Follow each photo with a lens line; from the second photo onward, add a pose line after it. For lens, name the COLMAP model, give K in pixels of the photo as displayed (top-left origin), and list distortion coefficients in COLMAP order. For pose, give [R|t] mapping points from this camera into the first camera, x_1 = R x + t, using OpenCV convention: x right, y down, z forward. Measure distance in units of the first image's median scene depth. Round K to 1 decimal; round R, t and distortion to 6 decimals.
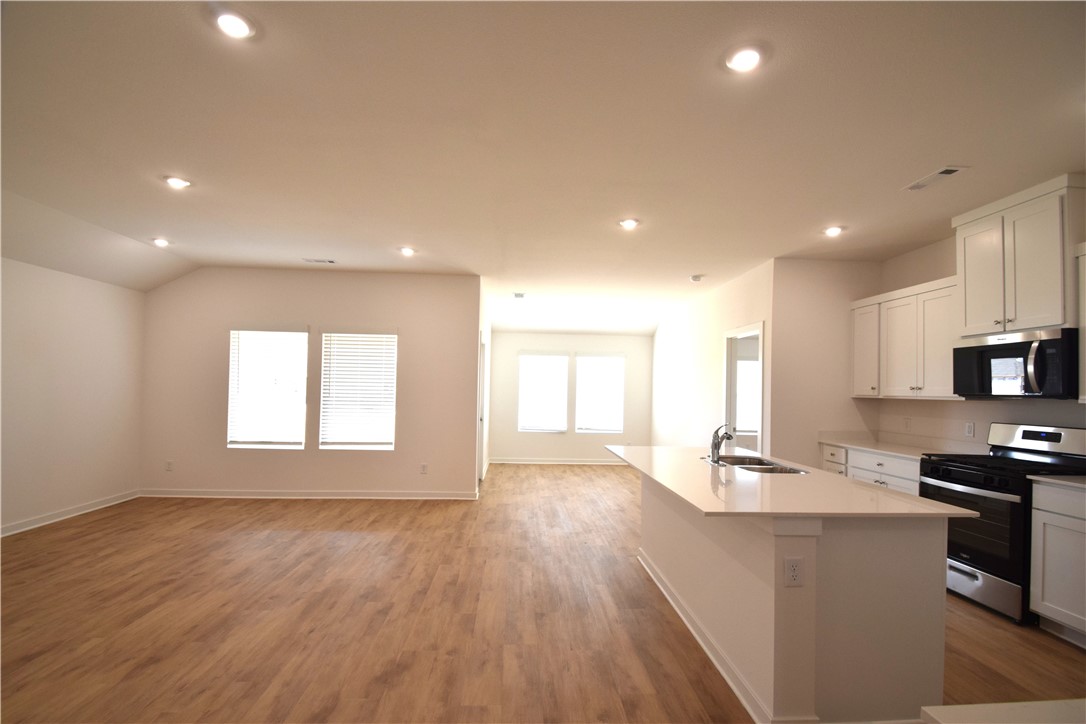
lens RADIAL K [[478.7, 0, 540.6], [0, 478.7, 378.4], [0, 0, 1]] dist [0.004415, -0.010435]
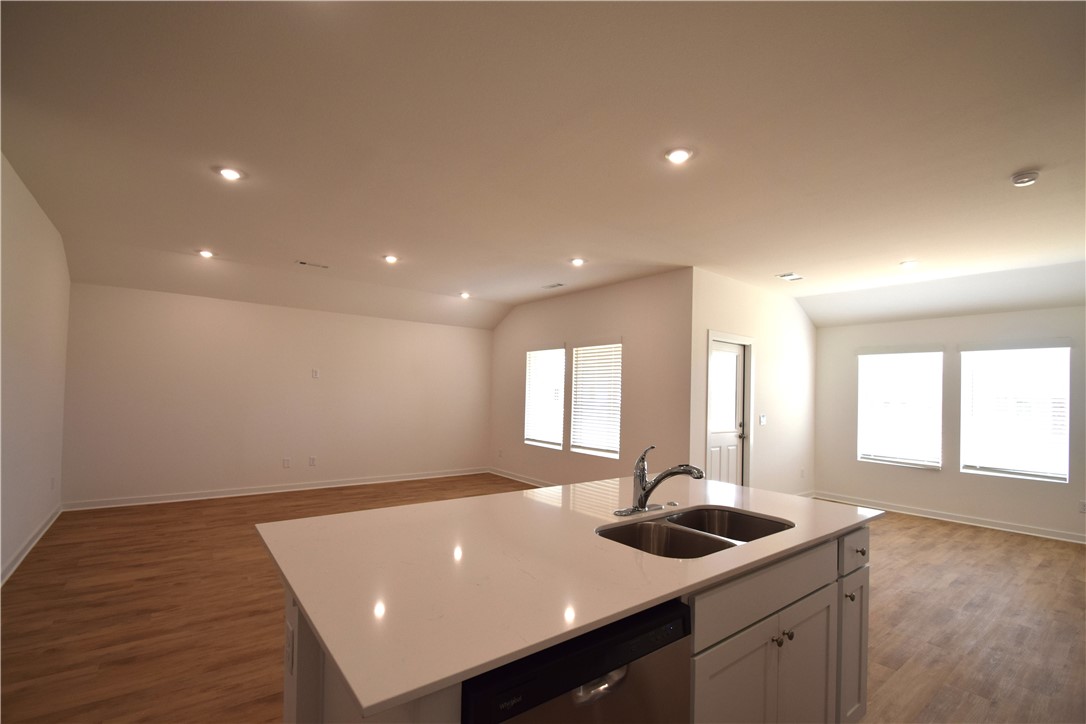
lens RADIAL K [[478.7, 0, 539.8], [0, 478.7, 380.3], [0, 0, 1]] dist [0.004415, -0.010435]
pose [[0.567153, -0.027638, -0.823148, 0.548490], [0.003201, 0.999503, -0.031353, 0.020926], [0.823606, 0.015147, 0.566960, 0.381909]]
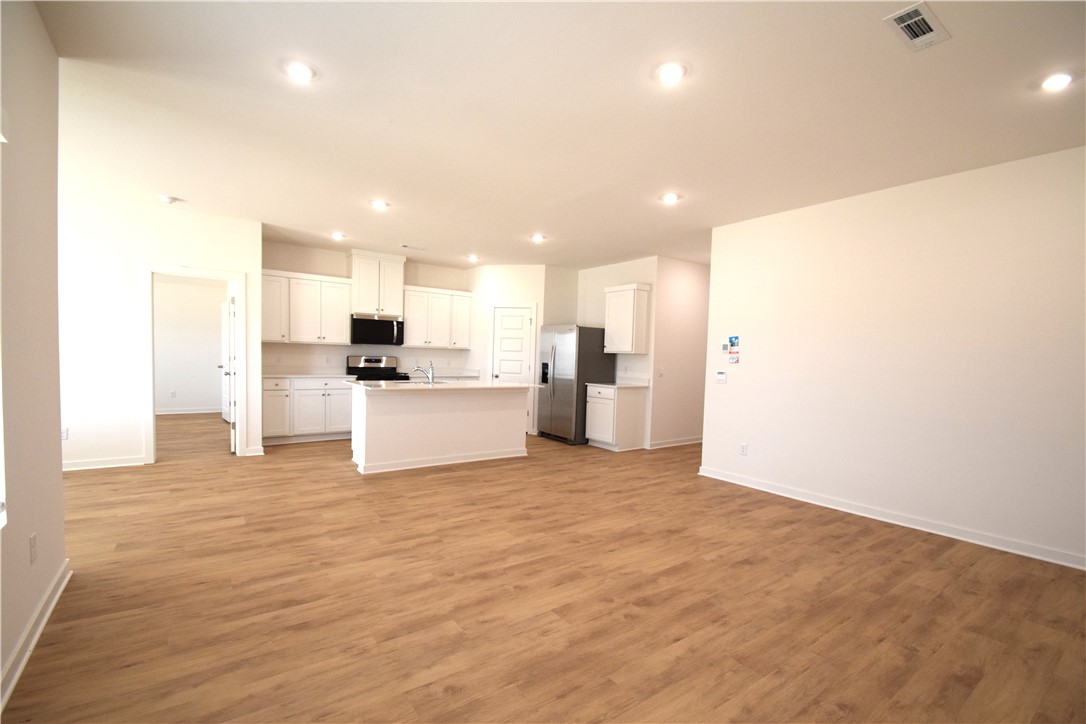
lens RADIAL K [[478.7, 0, 540.9], [0, 478.7, 378.1], [0, 0, 1]] dist [0.004415, -0.010435]
pose [[-0.540859, -0.075559, 0.837712, -0.947243], [-0.059653, 0.996895, 0.051402, 0.027101], [-0.838995, -0.022171, -0.543687, 1.131229]]
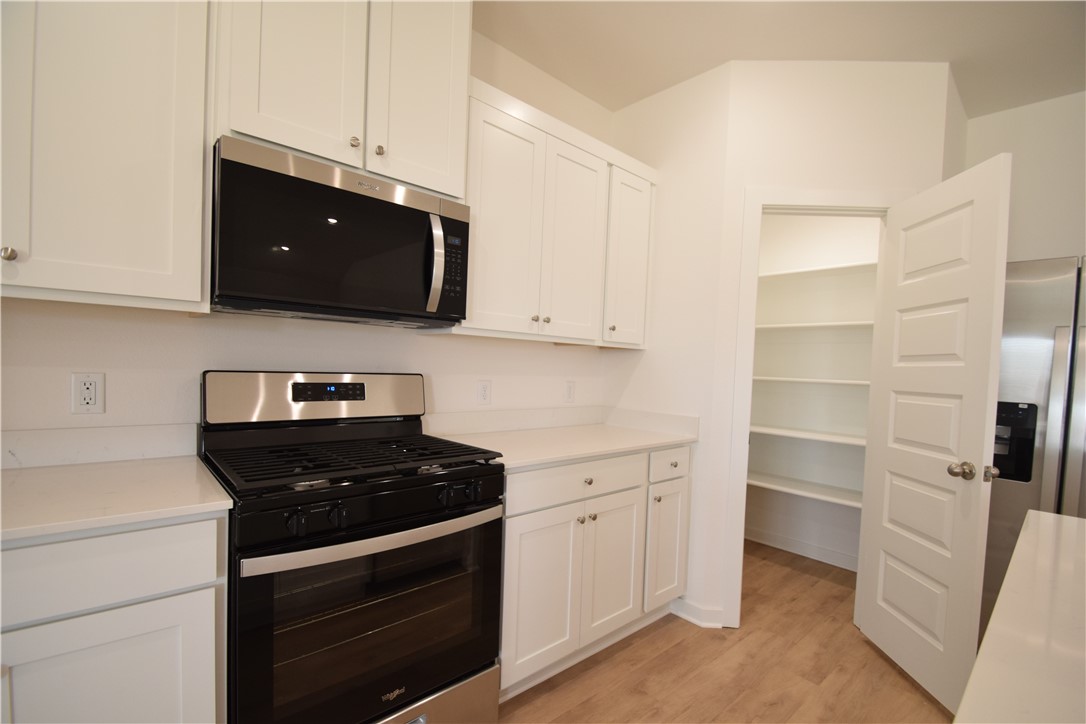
lens RADIAL K [[478.7, 0, 543.0], [0, 478.7, 380.4], [0, 0, 1]] dist [0.004415, -0.010435]
pose [[-0.626188, -0.071221, 0.776412, 0.356955], [-0.070436, 0.996915, 0.034640, 0.053361], [-0.776484, -0.032996, -0.629273, 0.827138]]
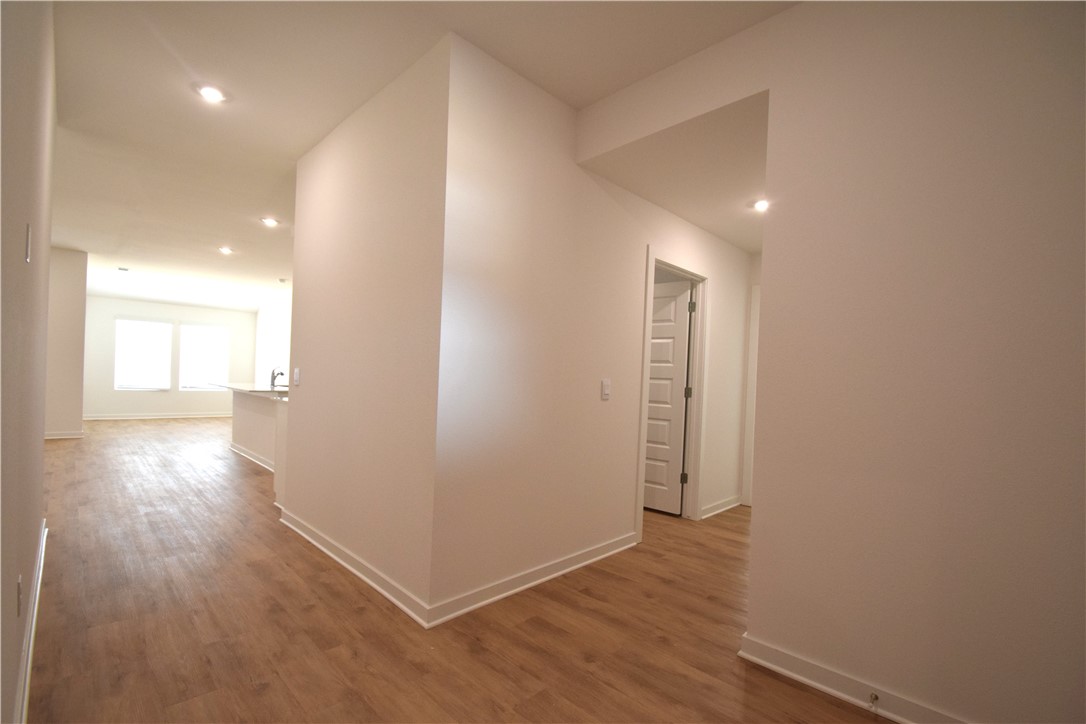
lens RADIAL K [[478.7, 0, 545.6], [0, 478.7, 378.6], [0, 0, 1]] dist [0.004415, -0.010435]
pose [[0.739060, 0.000611, 0.673639, -0.102270], [-0.034506, 0.998721, 0.036950, 0.021489], [-0.672755, -0.050553, 0.738136, -0.881852]]
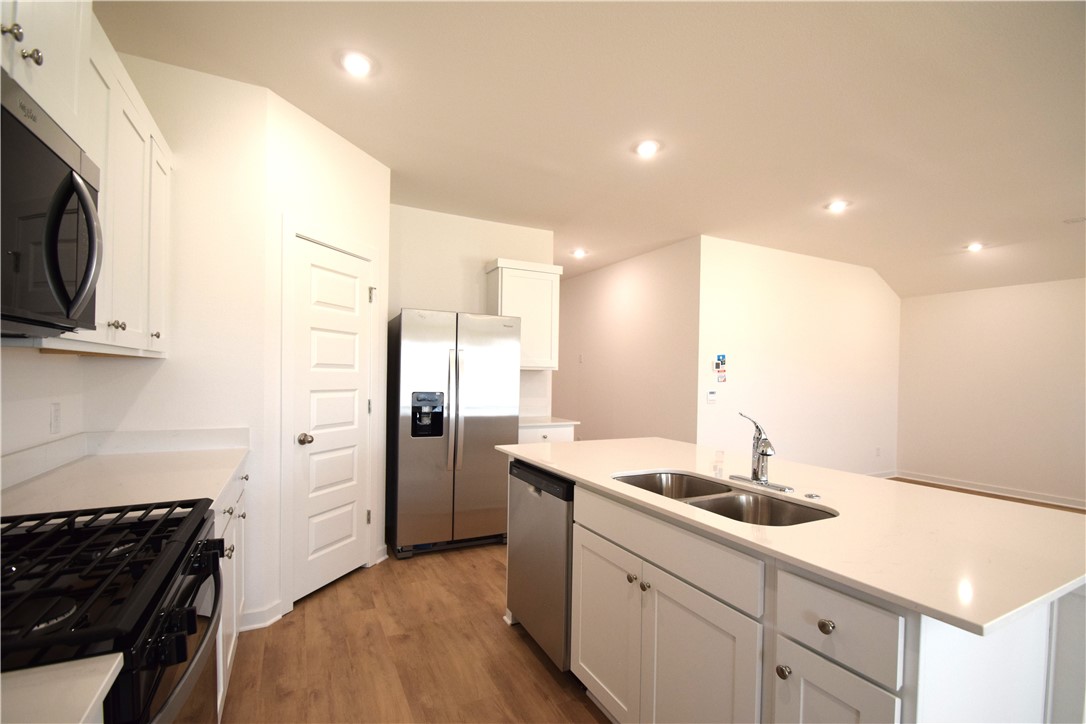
lens RADIAL K [[478.7, 0, 536.8], [0, 478.7, 376.5], [0, 0, 1]] dist [0.004415, -0.010435]
pose [[-0.916631, -0.034127, -0.398274, 0.577599], [-0.026692, 0.999351, -0.024198, 0.048124], [0.398841, -0.011549, -0.916947, 0.978417]]
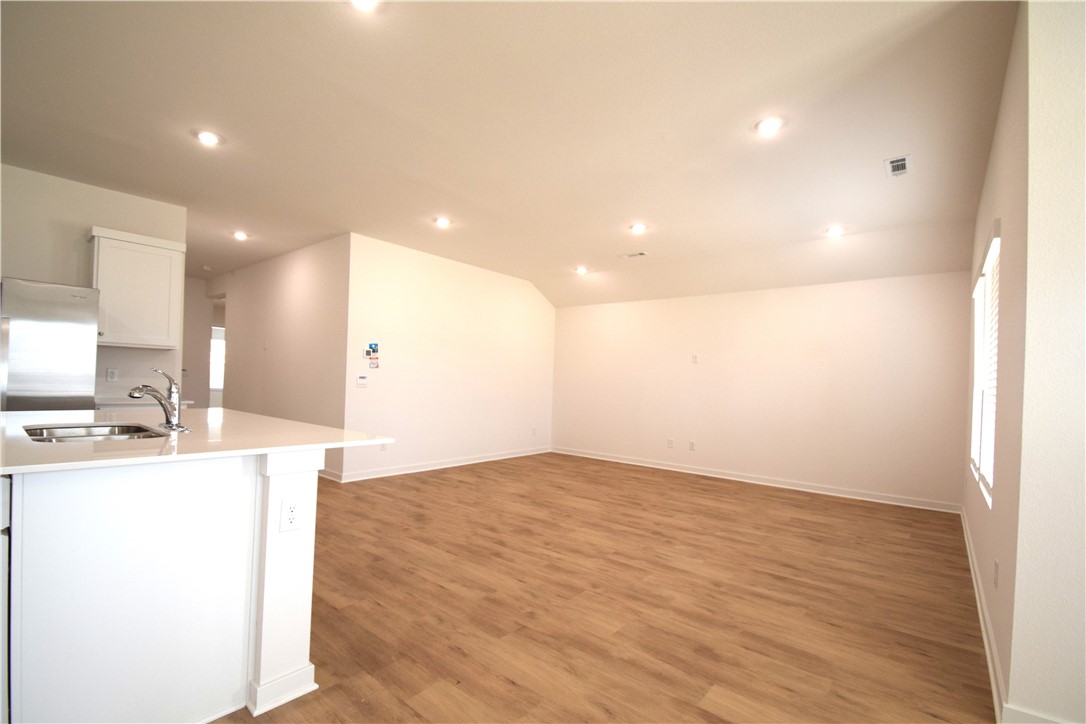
lens RADIAL K [[478.7, 0, 540.1], [0, 478.7, 381.0], [0, 0, 1]] dist [0.004415, -0.010435]
pose [[-0.680518, -0.043589, -0.731434, 0.352747], [-0.031417, 0.999047, -0.030307, 0.079157], [0.732058, 0.002355, -0.681239, 1.278972]]
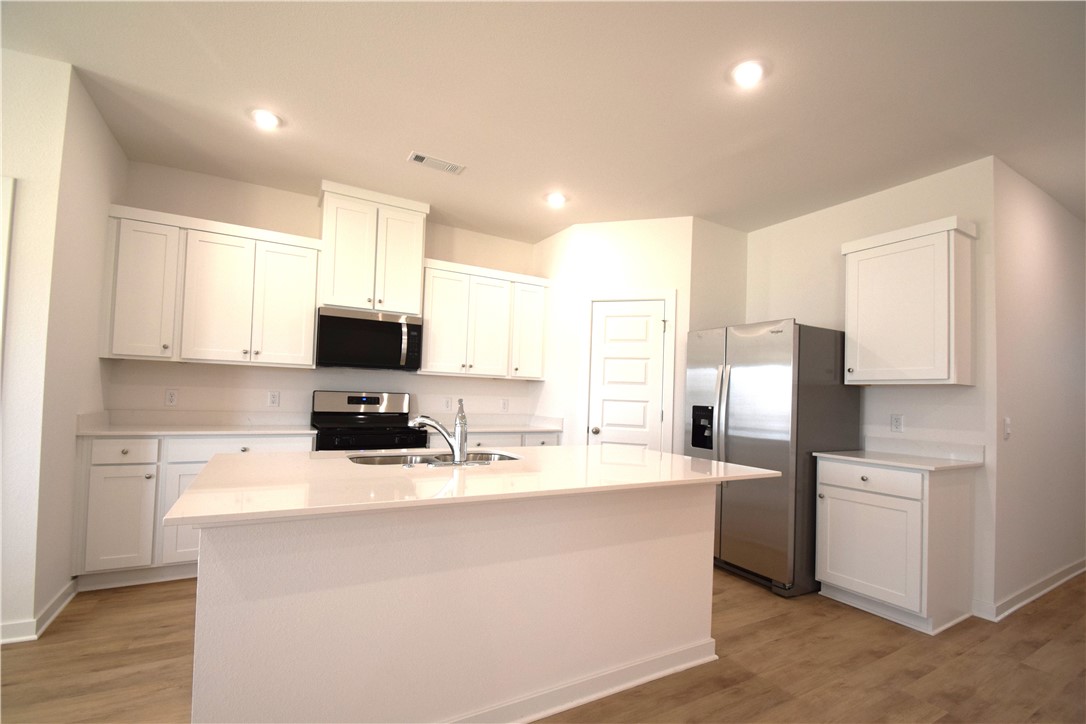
lens RADIAL K [[478.7, 0, 541.7], [0, 478.7, 379.6], [0, 0, 1]] dist [0.004415, -0.010435]
pose [[-0.449366, -0.002833, 0.893343, -0.162568], [-0.062138, 0.997672, -0.028093, 0.053887], [-0.891184, -0.068134, -0.448496, 0.823215]]
